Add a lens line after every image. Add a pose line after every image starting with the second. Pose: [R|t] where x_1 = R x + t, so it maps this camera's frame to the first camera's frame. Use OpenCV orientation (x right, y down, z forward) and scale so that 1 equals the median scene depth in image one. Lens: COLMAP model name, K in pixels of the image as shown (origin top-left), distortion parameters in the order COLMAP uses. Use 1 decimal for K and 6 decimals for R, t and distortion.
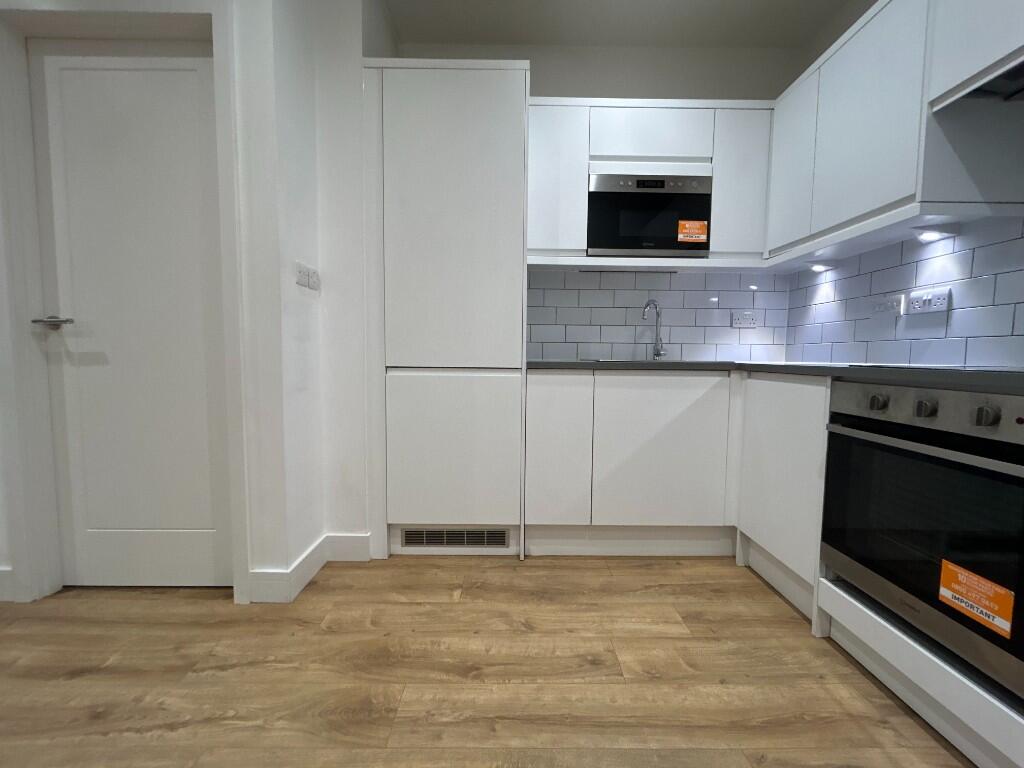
lens RADIAL K [[413.1, 0, 512.0], [0, 413.1, 384.0], [0, 0, 1]] dist [0.001264, 0.000524]
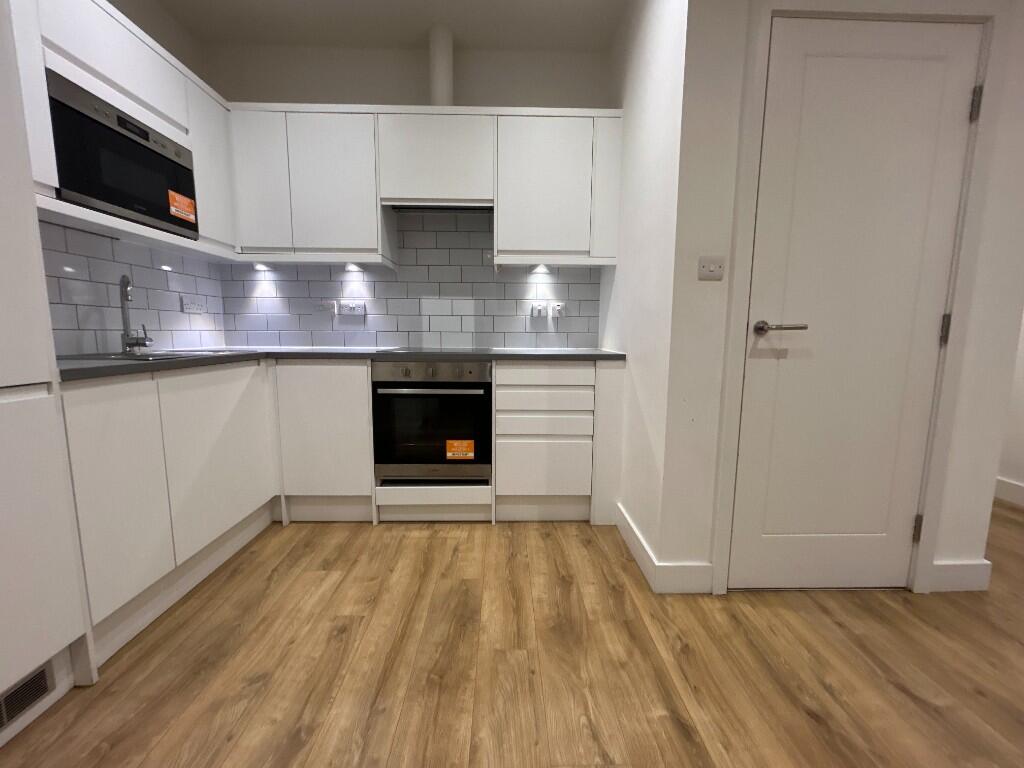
lens RADIAL K [[413.1, 0, 512.0], [0, 413.1, 384.0], [0, 0, 1]] dist [0.001264, 0.000524]
pose [[-0.013864, -0.134546, 0.990810, -0.672930], [0.062420, 0.988856, 0.135154, -0.087208], [-0.997954, 0.063720, -0.005311, 0.414410]]
